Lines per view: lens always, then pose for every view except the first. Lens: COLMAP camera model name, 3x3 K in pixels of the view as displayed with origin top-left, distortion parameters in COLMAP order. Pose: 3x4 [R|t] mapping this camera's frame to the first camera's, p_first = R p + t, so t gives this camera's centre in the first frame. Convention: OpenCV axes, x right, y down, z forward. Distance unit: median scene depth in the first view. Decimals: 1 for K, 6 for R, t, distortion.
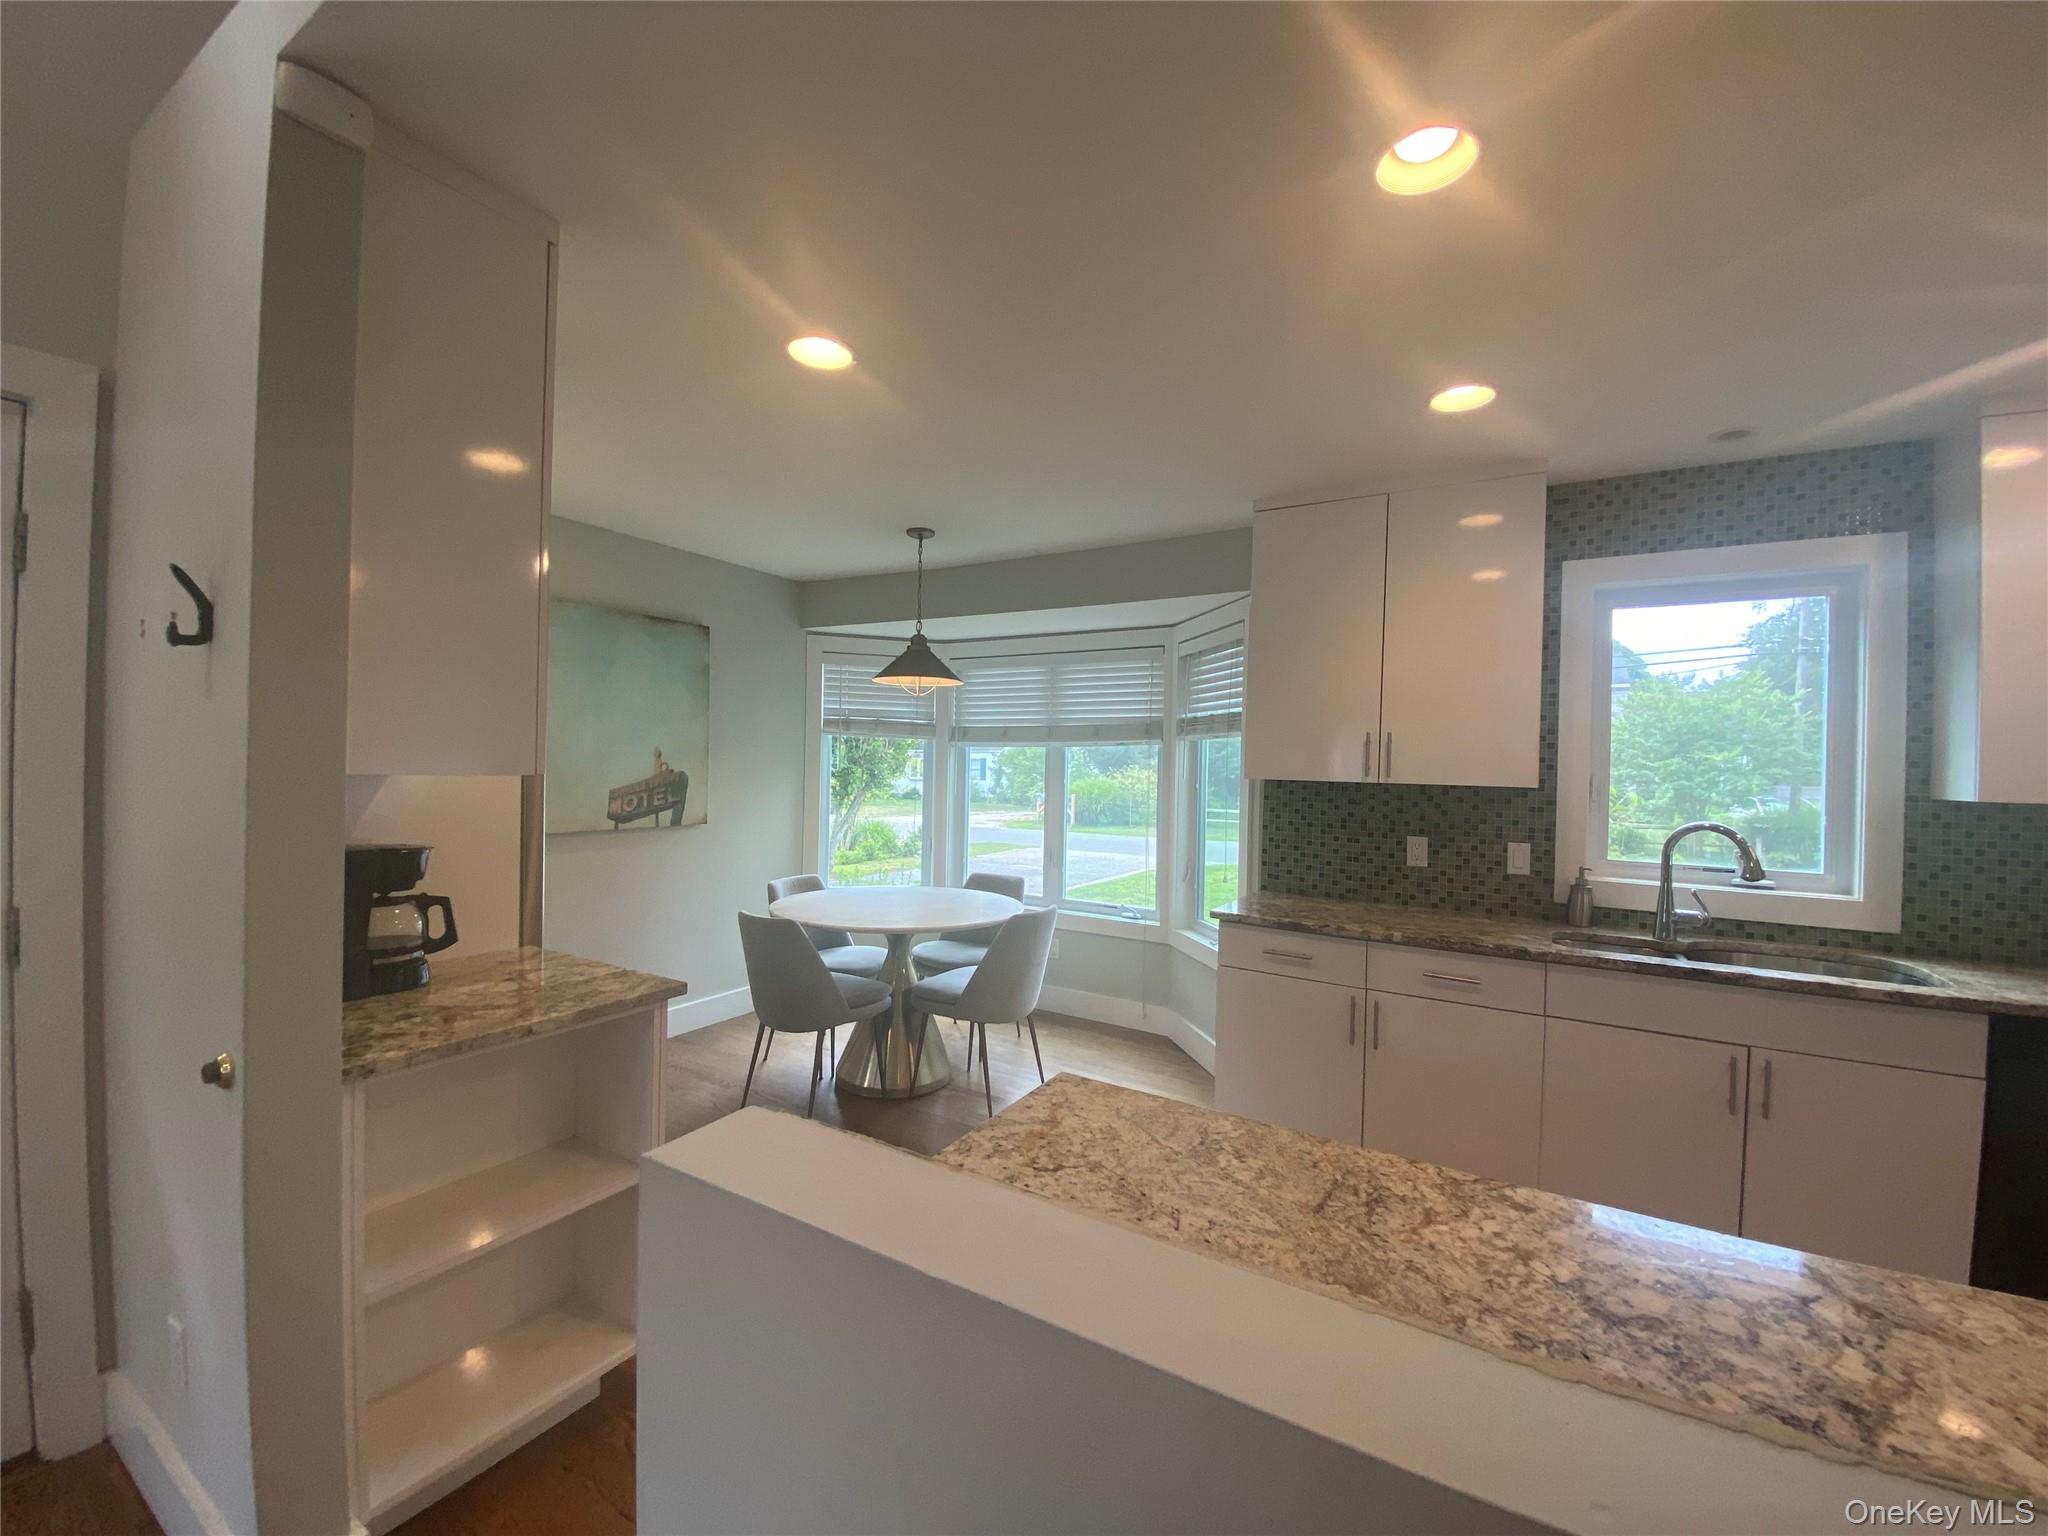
lens RADIAL K [[824.6, 0, 1025.4], [0, 824.6, 770.4], [0, 0, 1]] dist [0.013891, -0.017464]
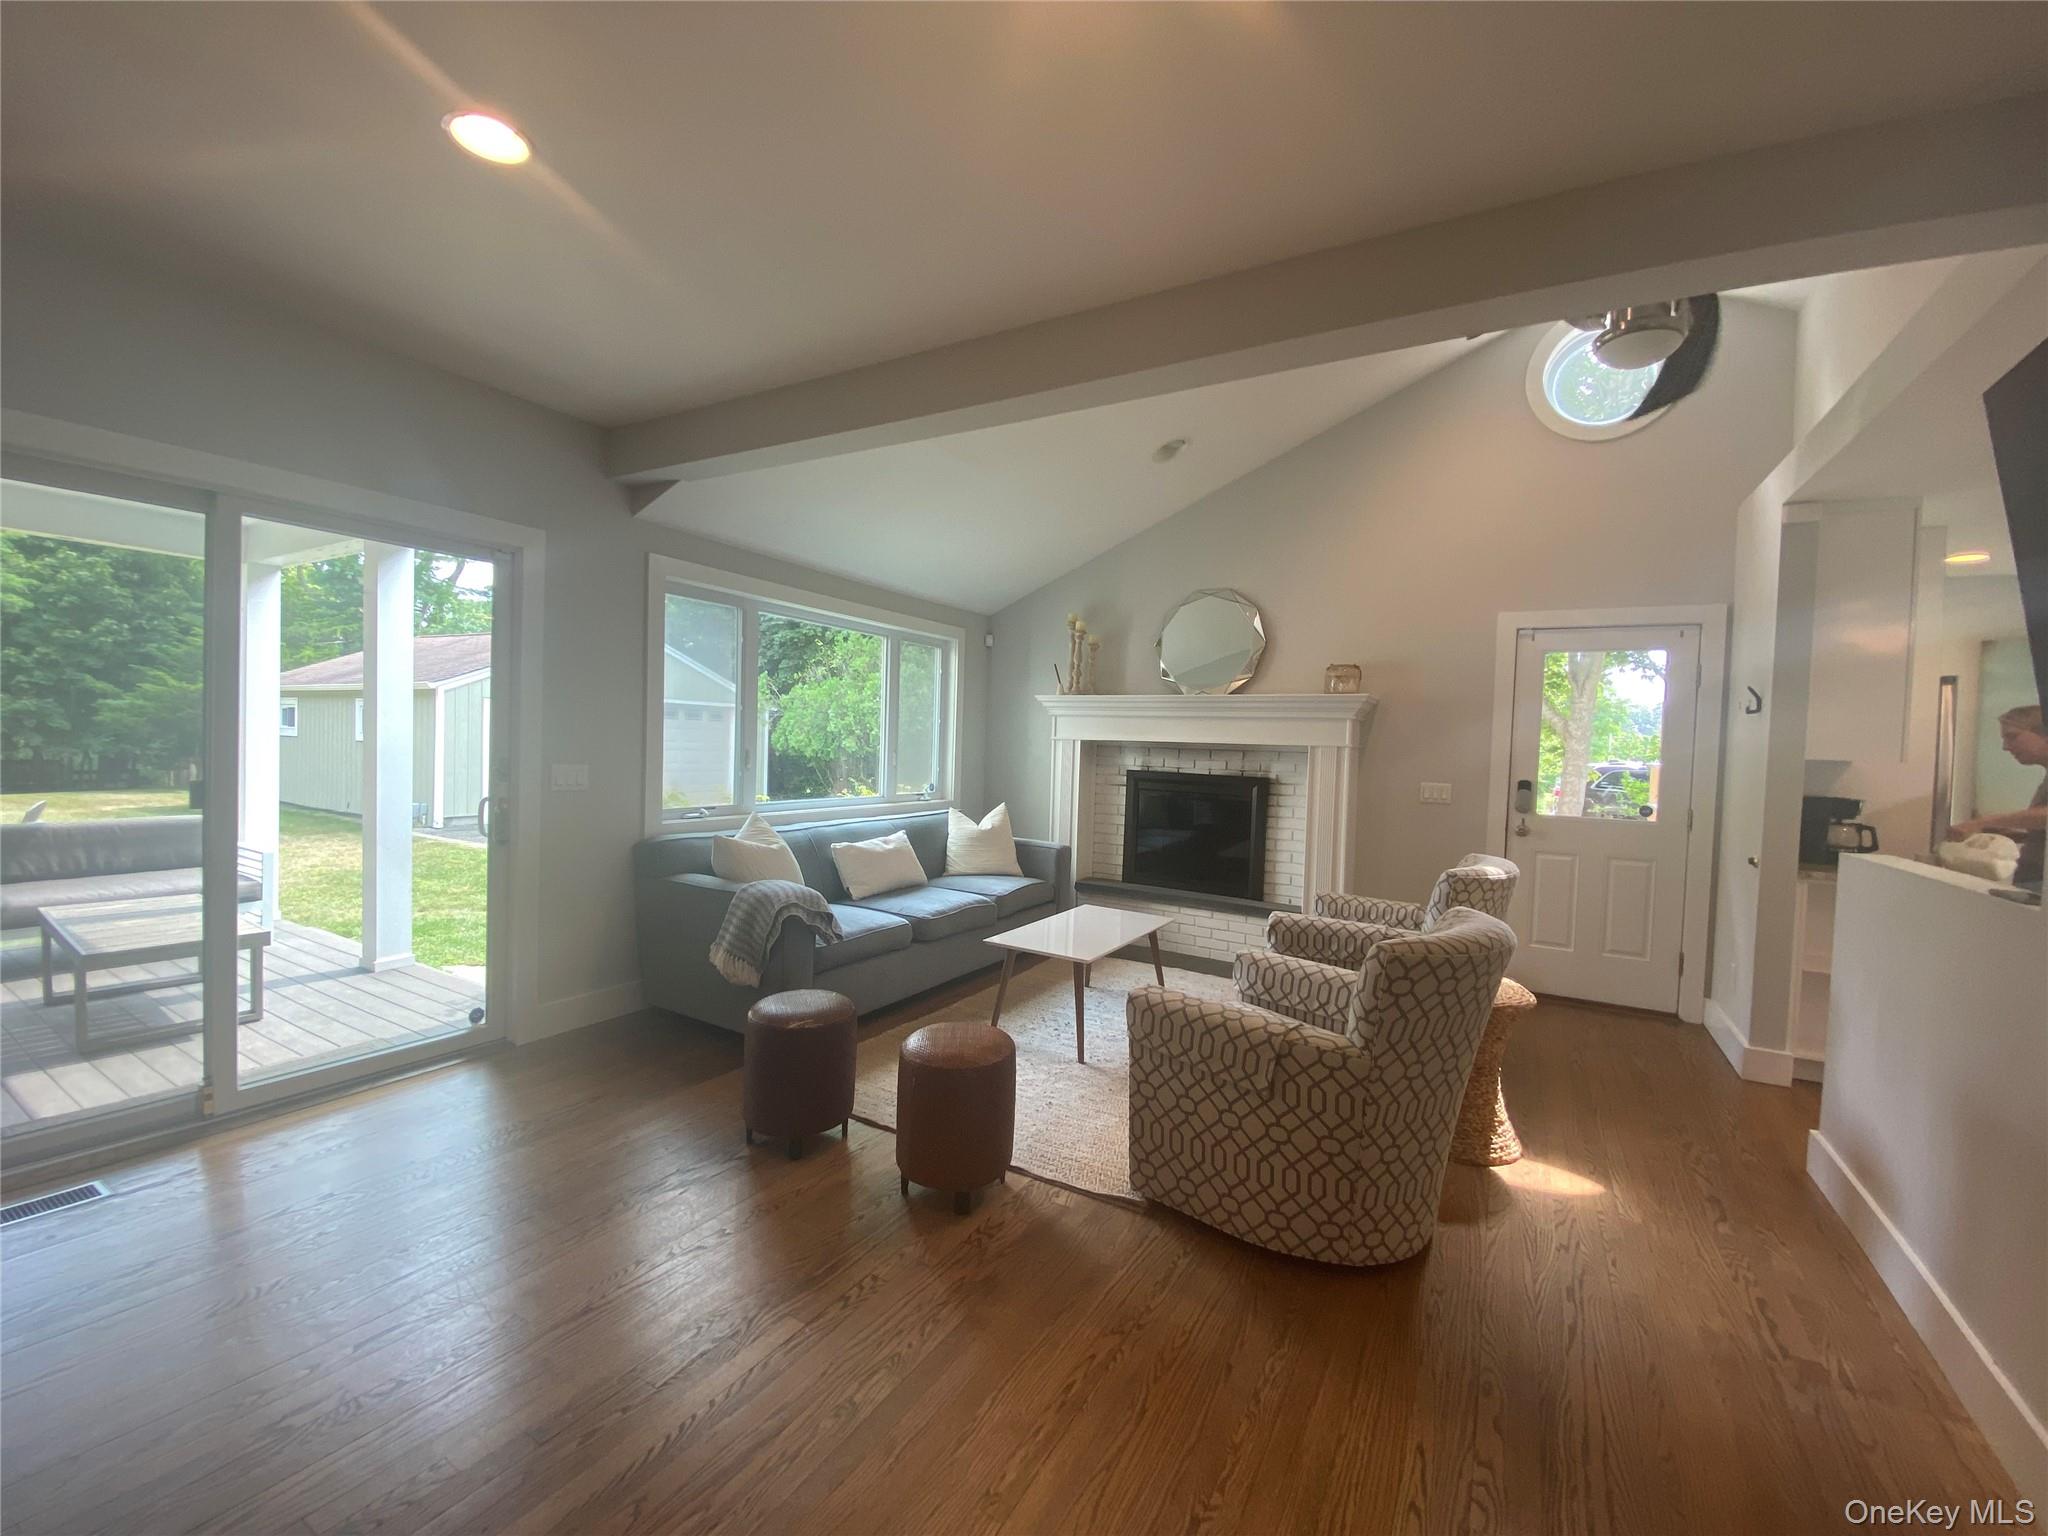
lens RADIAL K [[832.1, 0, 1001.2], [0, 832.1, 762.4], [0, 0, 1]] dist [0.010087, -0.018225]
pose [[-0.008767, 0.007020, -0.999937, 1.787476], [-0.042903, 0.999052, 0.007390, 0.102169], [0.999041, 0.042965, -0.008457, -1.497753]]
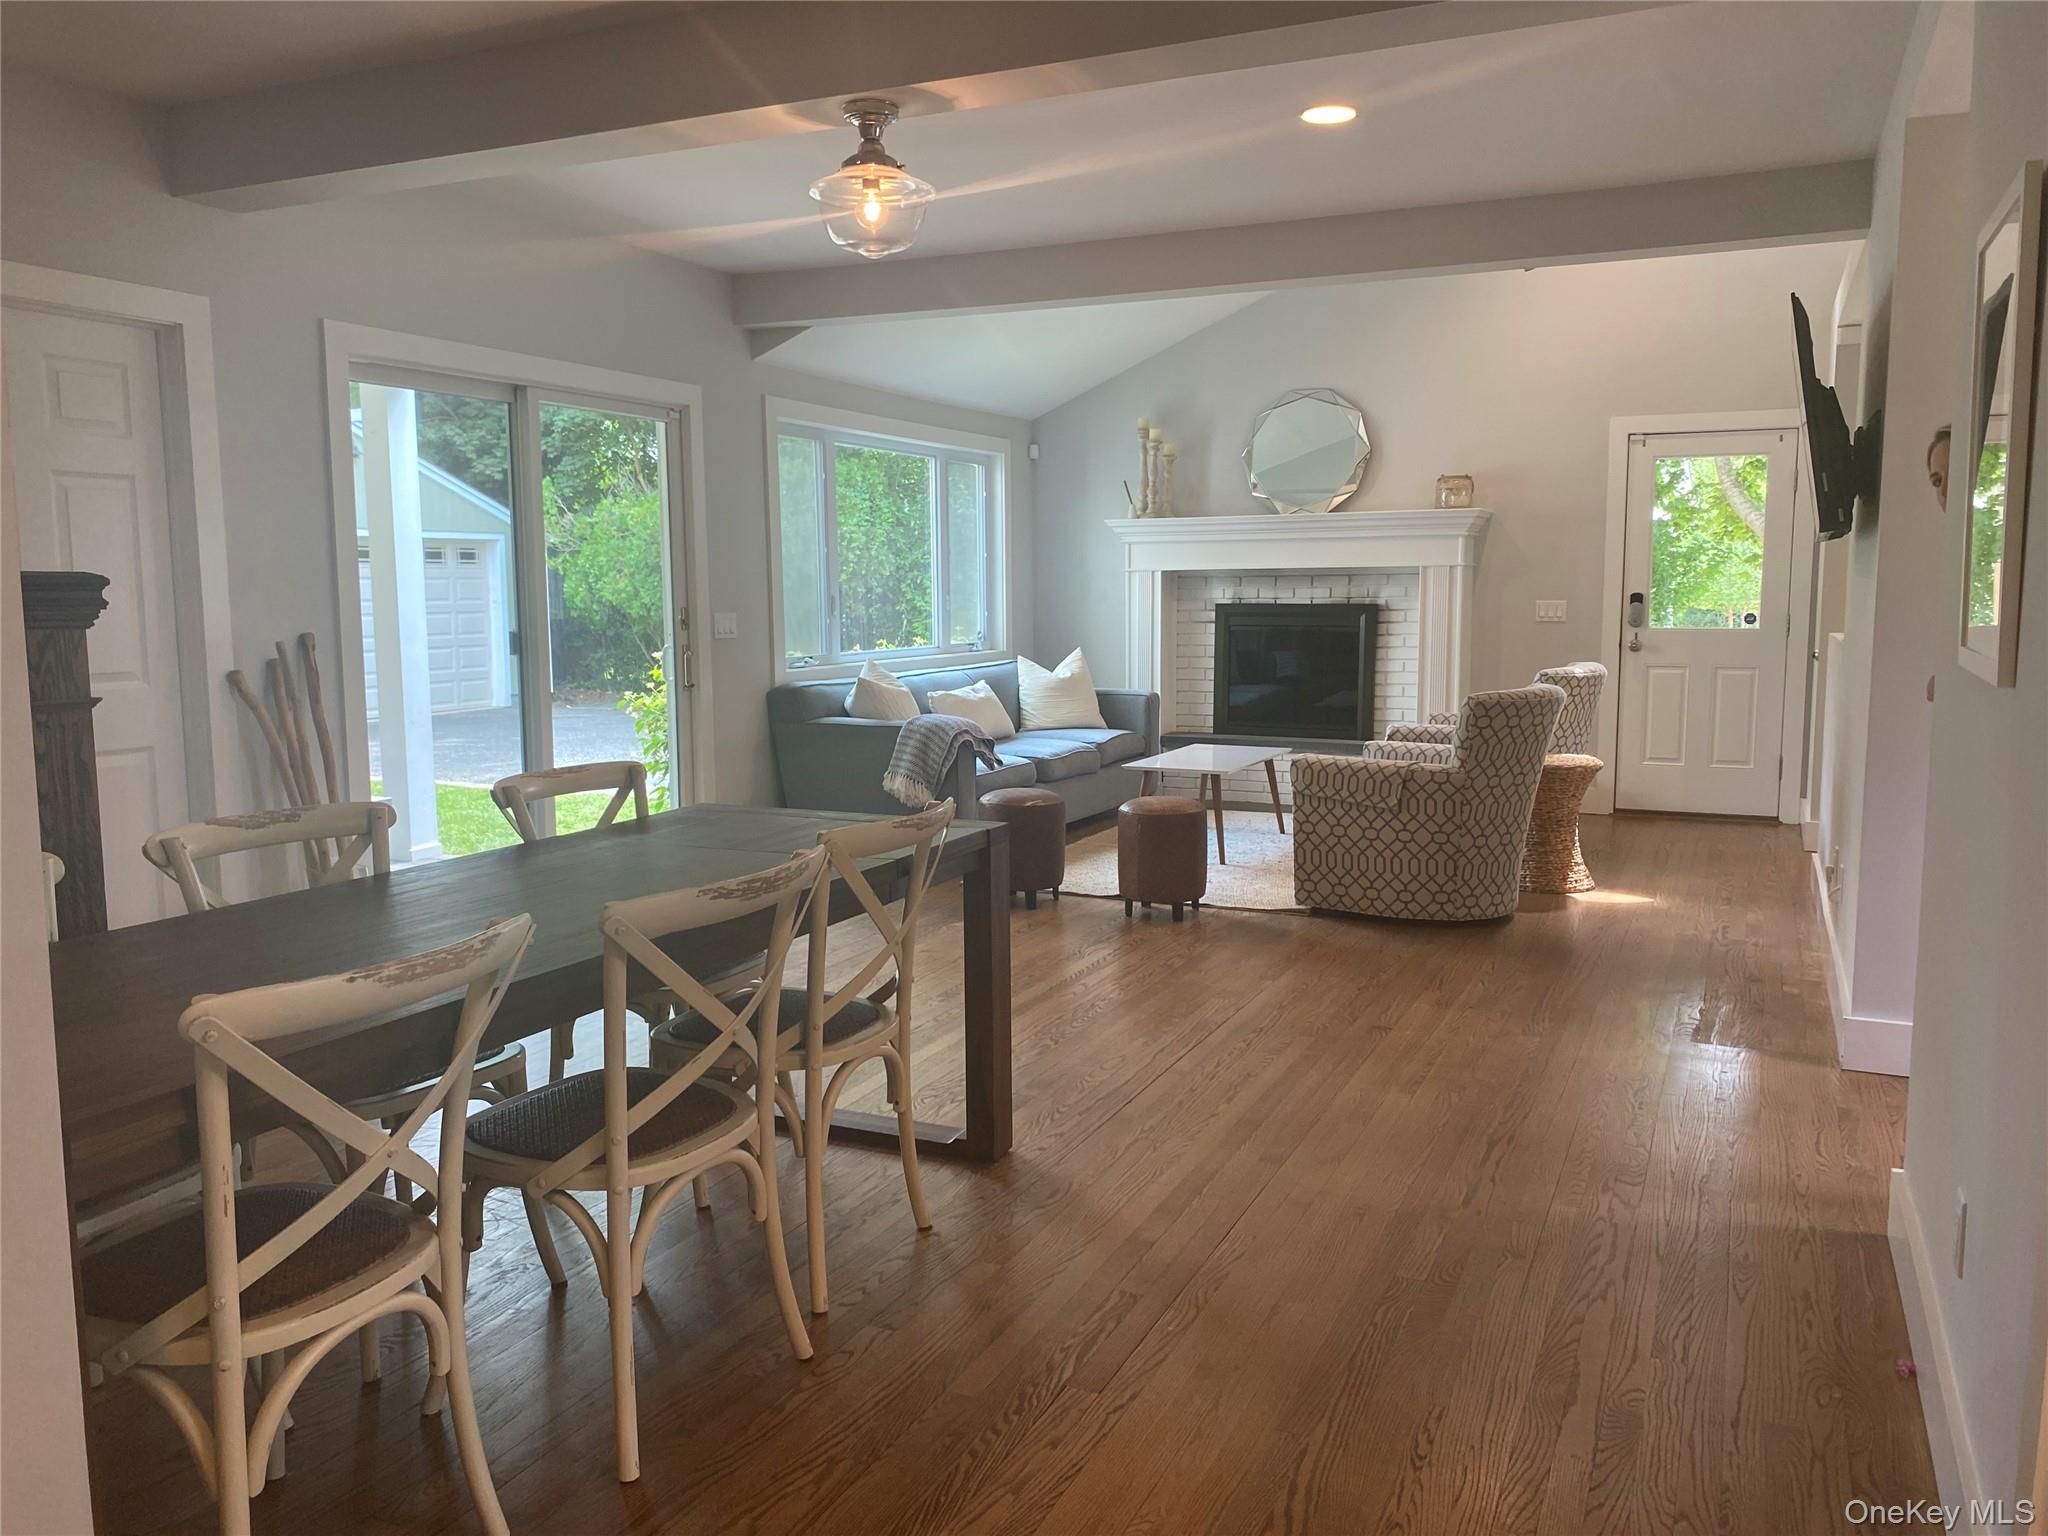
lens RADIAL K [[1564.5, 0, 1024.0], [0, 1564.5, 768.0], [0, 0, 1]] dist [0.084895, -0.162228]
pose [[0.100929, 0.098032, -0.990052, 4.423007], [-0.002000, 0.995152, 0.098333, 0.190186], [0.994892, -0.007945, 0.100635, -2.454123]]
